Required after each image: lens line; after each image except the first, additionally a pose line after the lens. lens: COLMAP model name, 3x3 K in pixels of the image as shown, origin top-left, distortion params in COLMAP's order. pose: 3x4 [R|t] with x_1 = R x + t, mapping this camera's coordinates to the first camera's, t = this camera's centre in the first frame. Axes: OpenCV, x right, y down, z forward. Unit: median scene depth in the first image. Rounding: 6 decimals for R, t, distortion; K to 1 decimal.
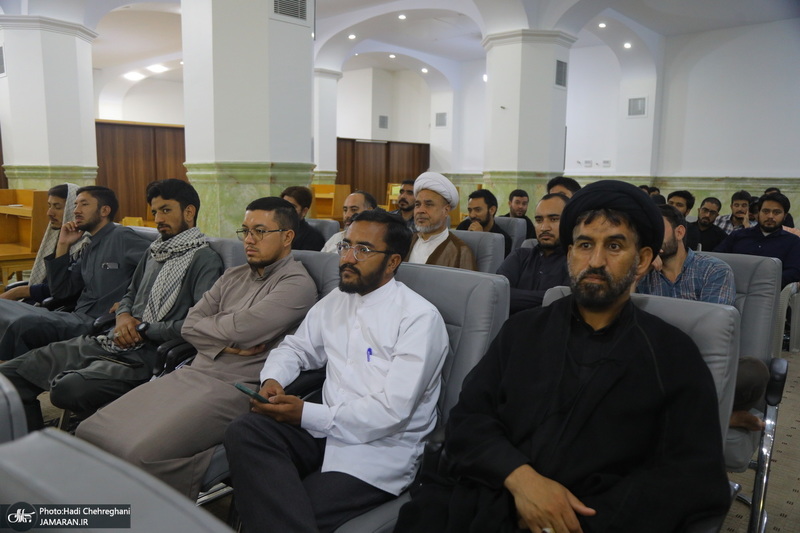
lens RADIAL K [[634.7, 0, 400.0], [0, 634.7, 266.5], [0, 0, 1]] dist [-0.020576, 0.000933]
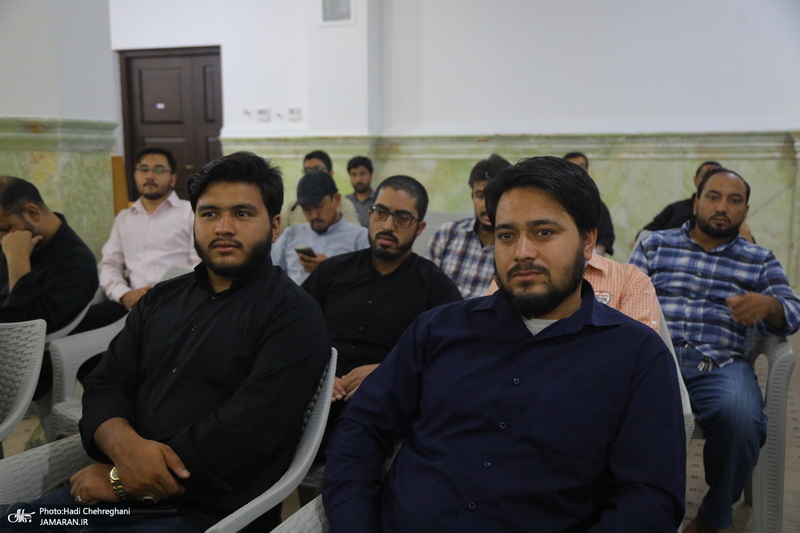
lens RADIAL K [[899.5, 0, 400.0], [0, 899.5, 266.5], [0, 0, 1]] dist [-0.019720, -0.006118]
pose [[0.943409, -0.058270, 0.326474, 0.223764], [0.061665, 0.998097, -0.000050, -0.040946], [-0.325849, 0.020180, 0.945206, 0.368557]]
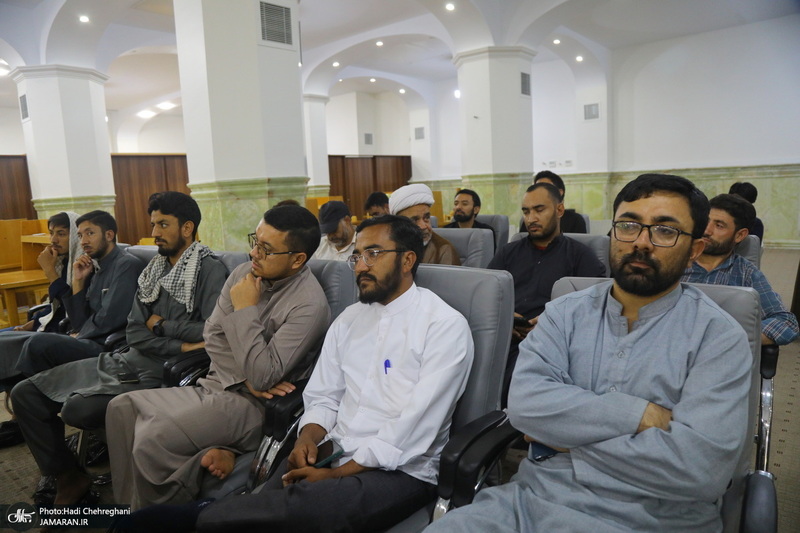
lens RADIAL K [[554.0, 0, 400.0], [0, 554.0, 266.5], [0, 0, 1]] dist [-0.074913, -0.001017]
pose [[0.997653, -0.066443, 0.016550, -0.003134], [0.066418, 0.997790, 0.002047, -0.001027], [-0.016649, -0.000943, 0.999861, 0.037825]]
